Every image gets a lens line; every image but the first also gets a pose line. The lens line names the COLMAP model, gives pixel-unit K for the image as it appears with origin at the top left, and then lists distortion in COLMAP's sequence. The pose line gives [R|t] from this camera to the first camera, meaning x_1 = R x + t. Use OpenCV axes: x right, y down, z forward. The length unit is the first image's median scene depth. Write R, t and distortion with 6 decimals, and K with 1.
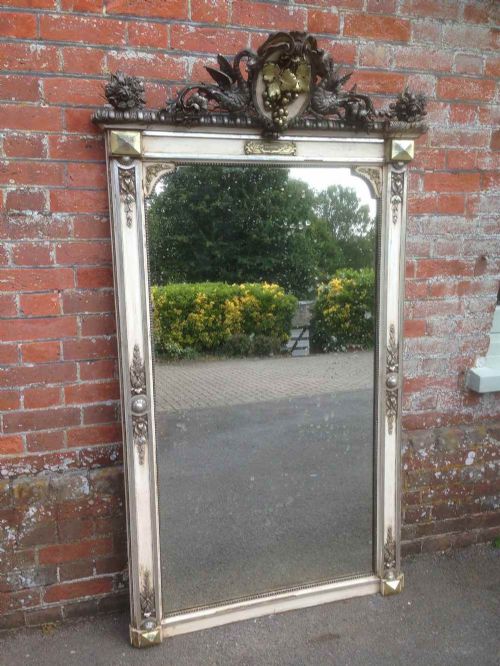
lens RADIAL K [[588.0, 0, 256.3], [0, 588.0, 337.1], [0, 0, 1]] dist [0.131291, -0.222512]
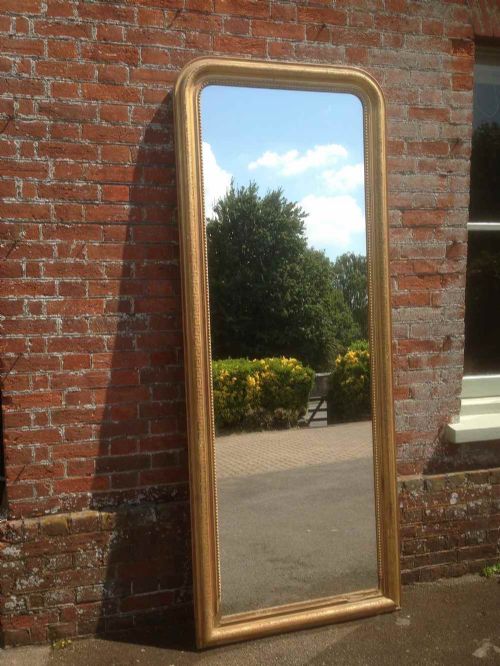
lens RADIAL K [[637.7, 0, 262.1], [0, 637.7, 344.0], [0, 0, 1]] dist [0.161739, -0.317335]
pose [[0.999514, -0.029590, -0.009809, -0.018116], [0.027756, 0.987973, -0.152118, 0.088015], [0.014192, 0.151772, 0.988314, -0.420030]]
